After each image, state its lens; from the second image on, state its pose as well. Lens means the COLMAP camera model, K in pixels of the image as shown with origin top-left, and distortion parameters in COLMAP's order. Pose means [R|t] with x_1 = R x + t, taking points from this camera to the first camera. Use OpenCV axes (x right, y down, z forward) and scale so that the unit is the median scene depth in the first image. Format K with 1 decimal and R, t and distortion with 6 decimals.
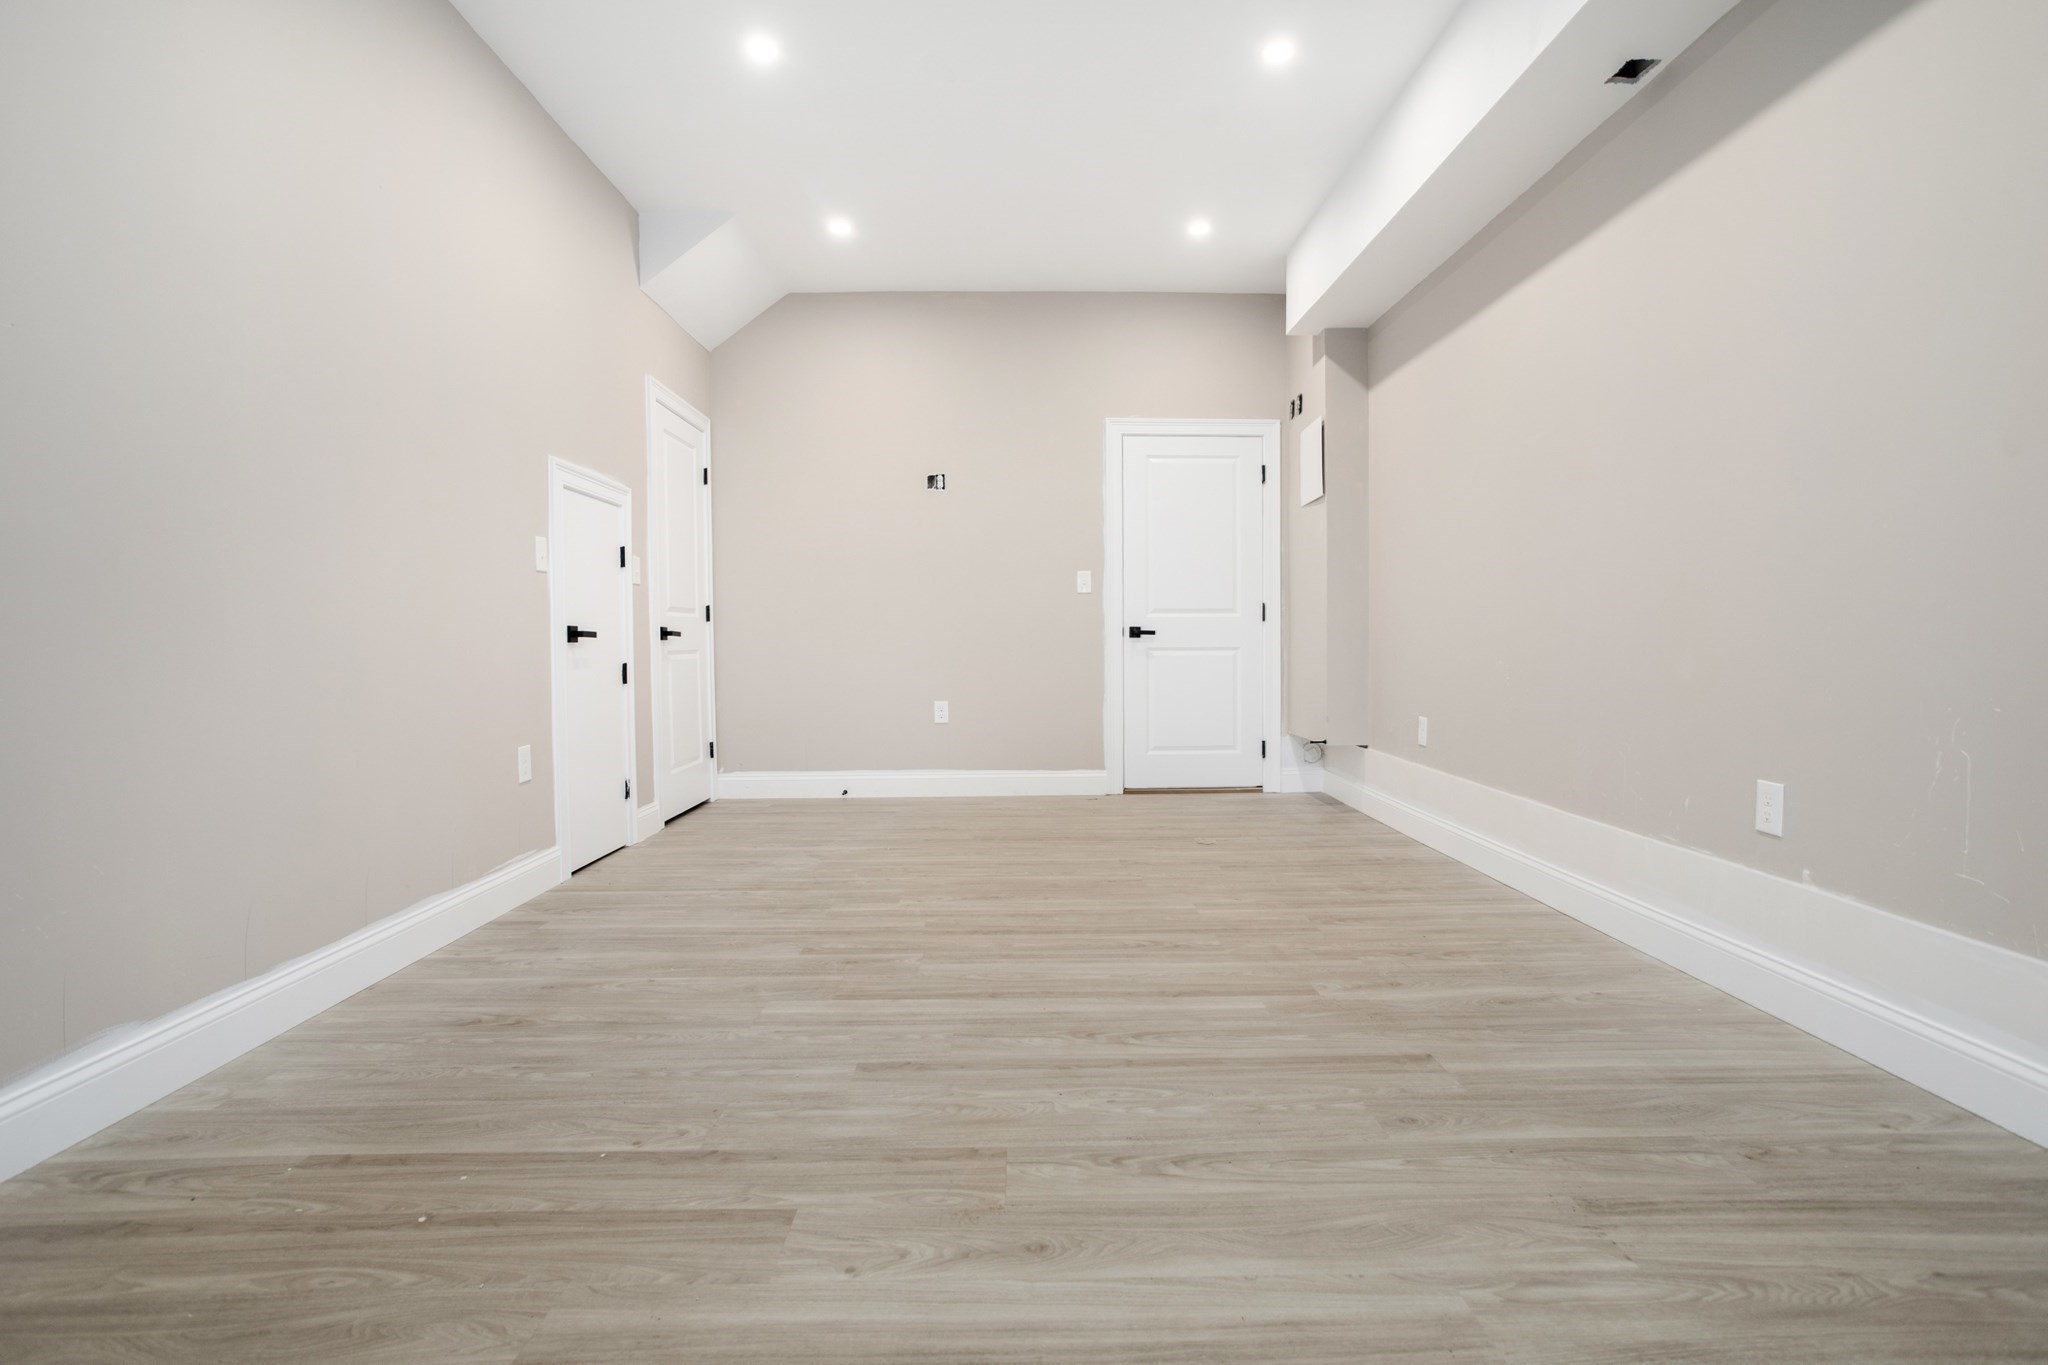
lens RADIAL K [[1012.7, 0, 1024.5], [0, 1012.7, 650.4], [0, 0, 1]] dist [-0.039264, 0.021601]
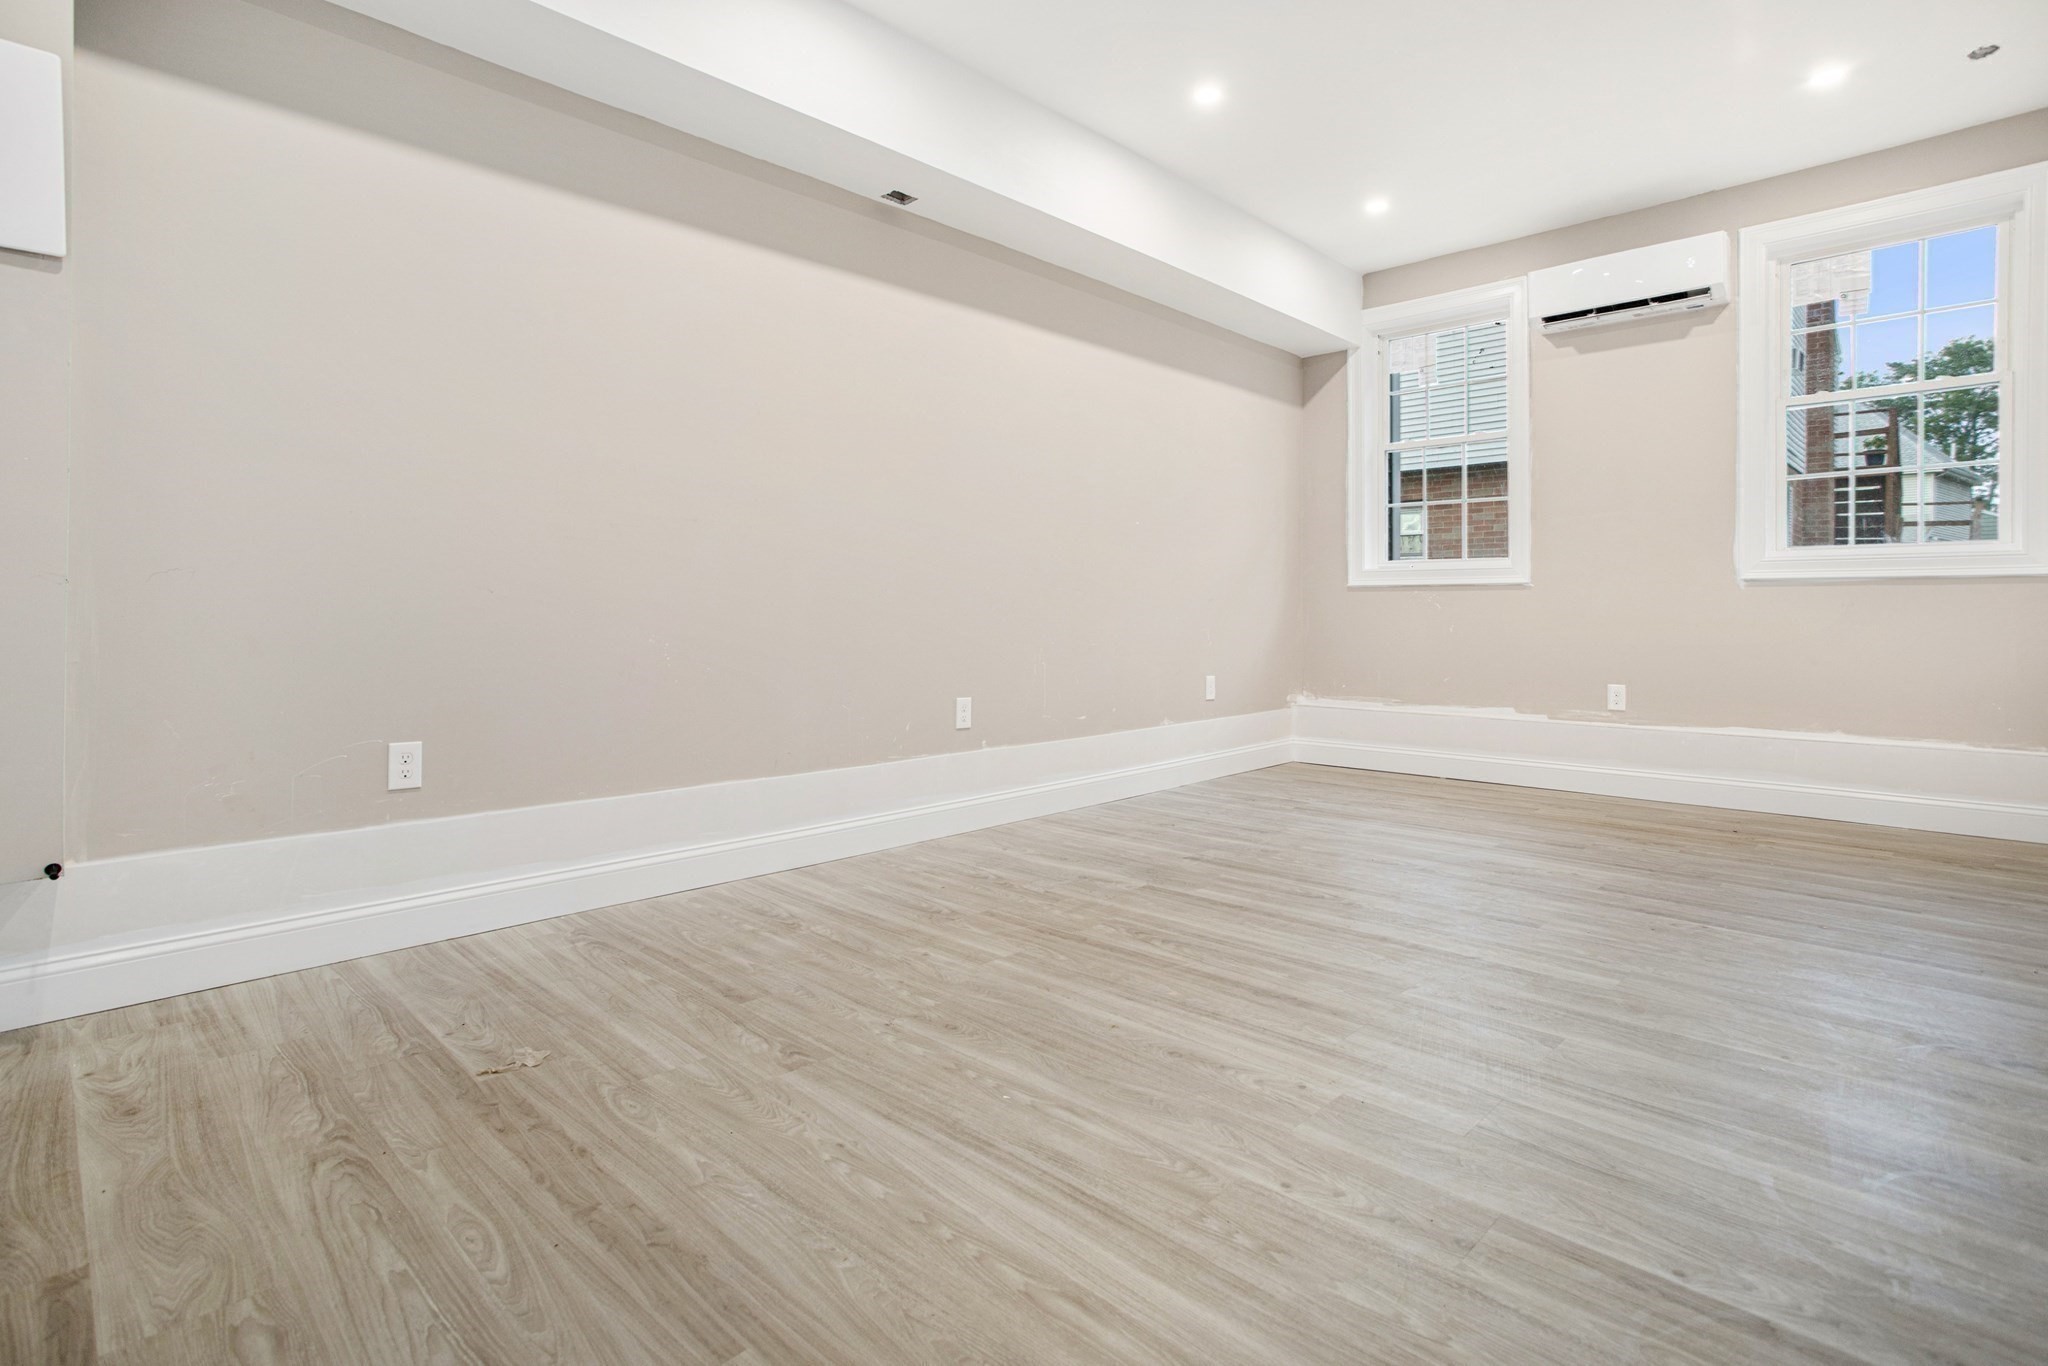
lens RADIAL K [[993.1, 0, 1030.2], [0, 993.1, 642.2], [0, 0, 1]] dist [-0.040858, 0.023855]
pose [[-0.707668, -0.012166, 0.706440, -0.463816], [0.014038, 0.999412, 0.031274, -0.014965], [-0.706406, 0.032049, -0.707081, 1.830230]]
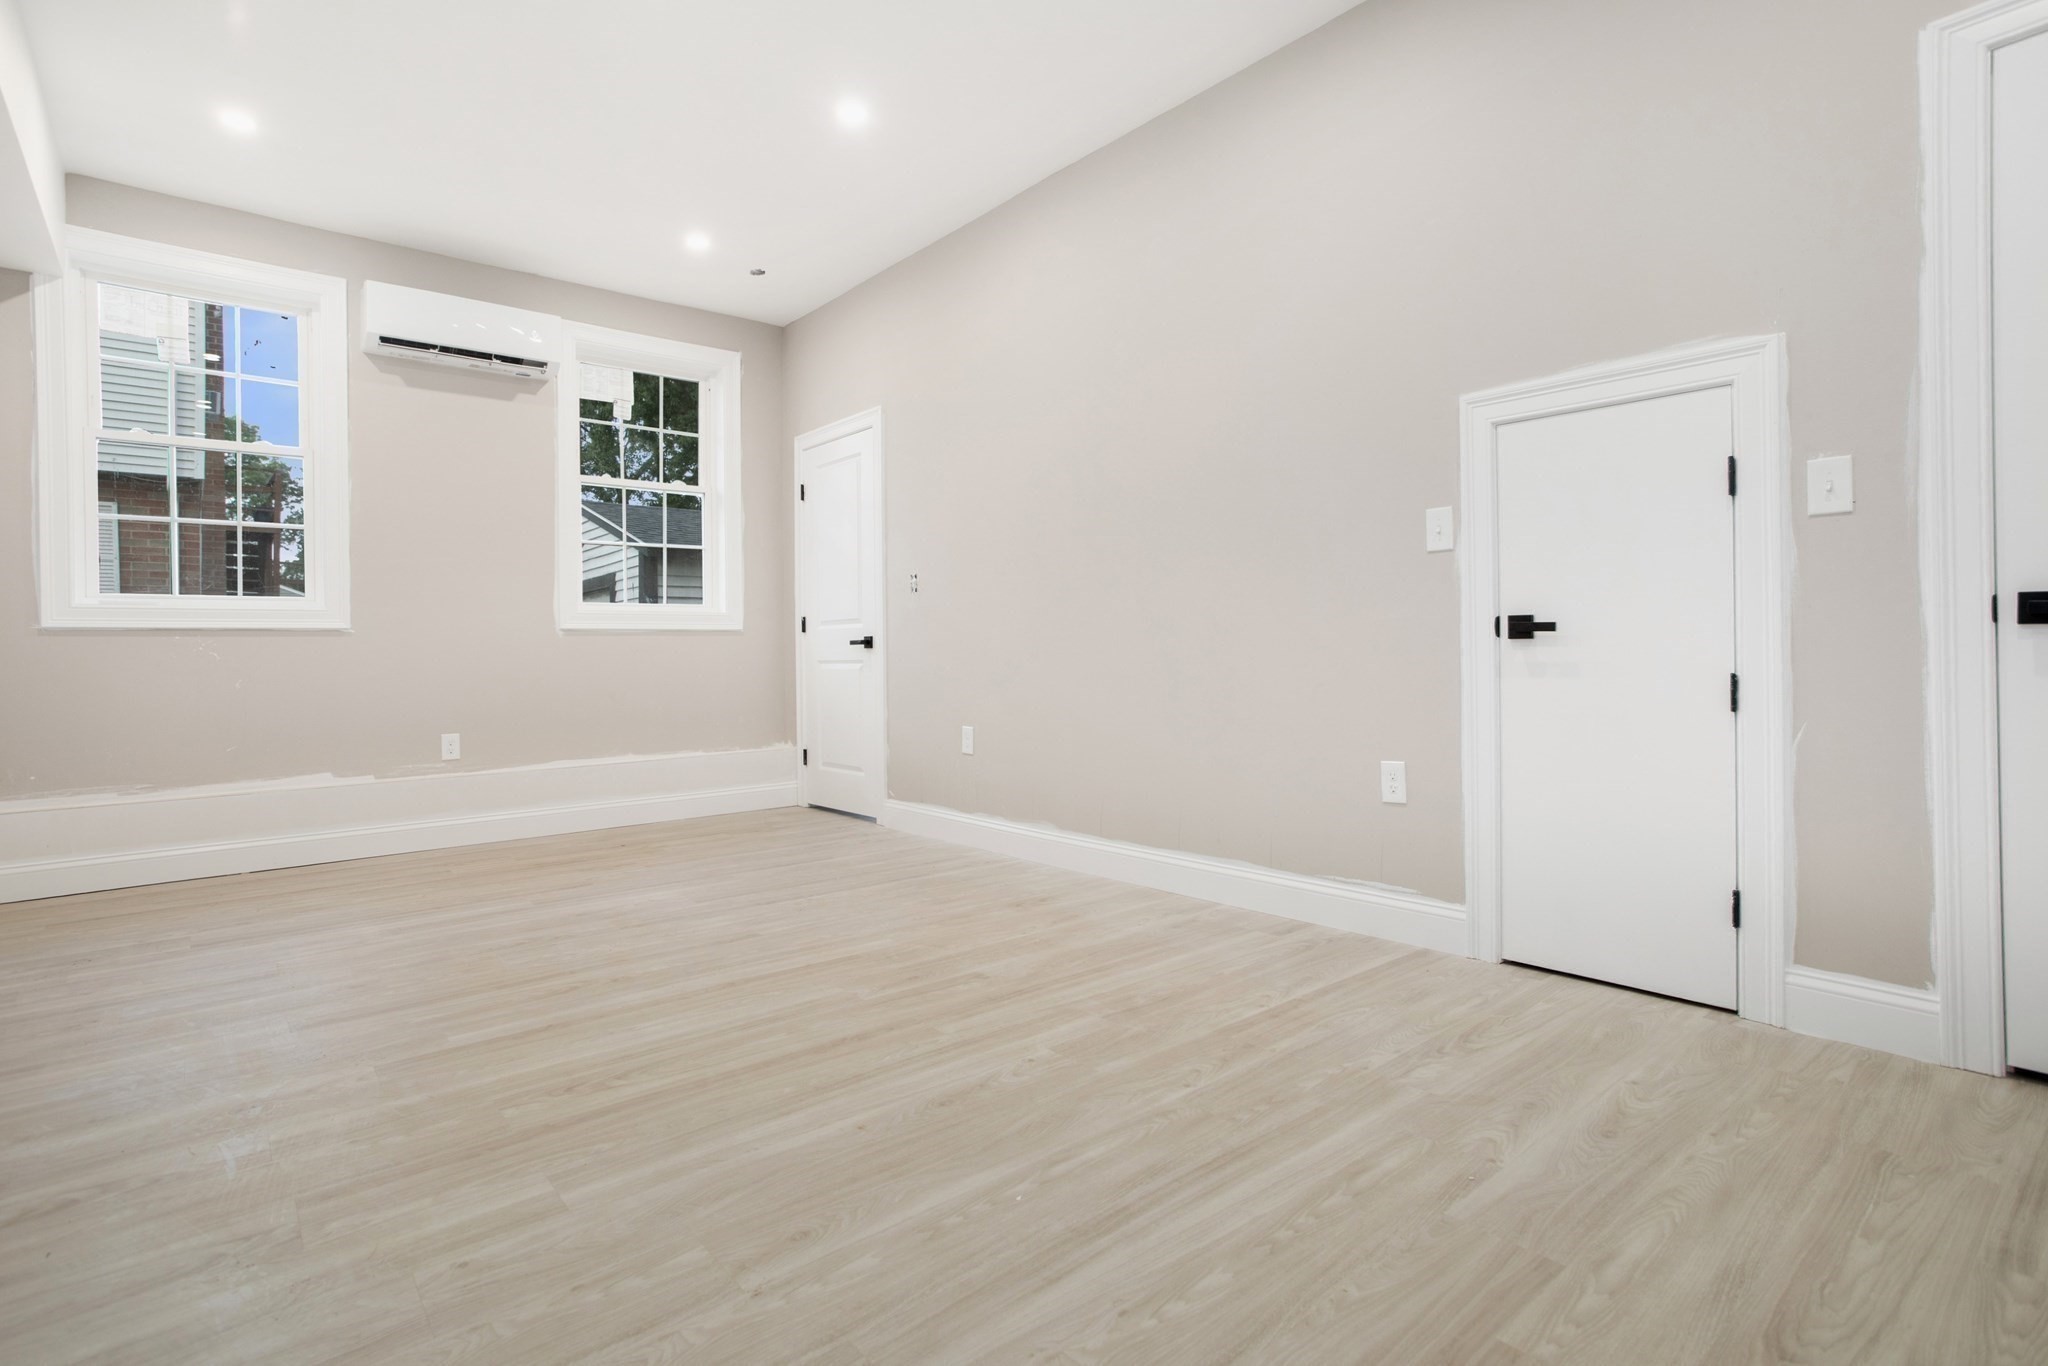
lens RADIAL K [[1012.7, 0, 1024.5], [0, 1012.7, 650.9], [0, 0, 1]] dist [-0.039264, 0.021601]
pose [[-0.775505, 0.016777, -0.631119, 0.359306], [0.014230, 0.999857, 0.009094, -0.015004], [0.631182, -0.001929, -0.775633, 1.841711]]
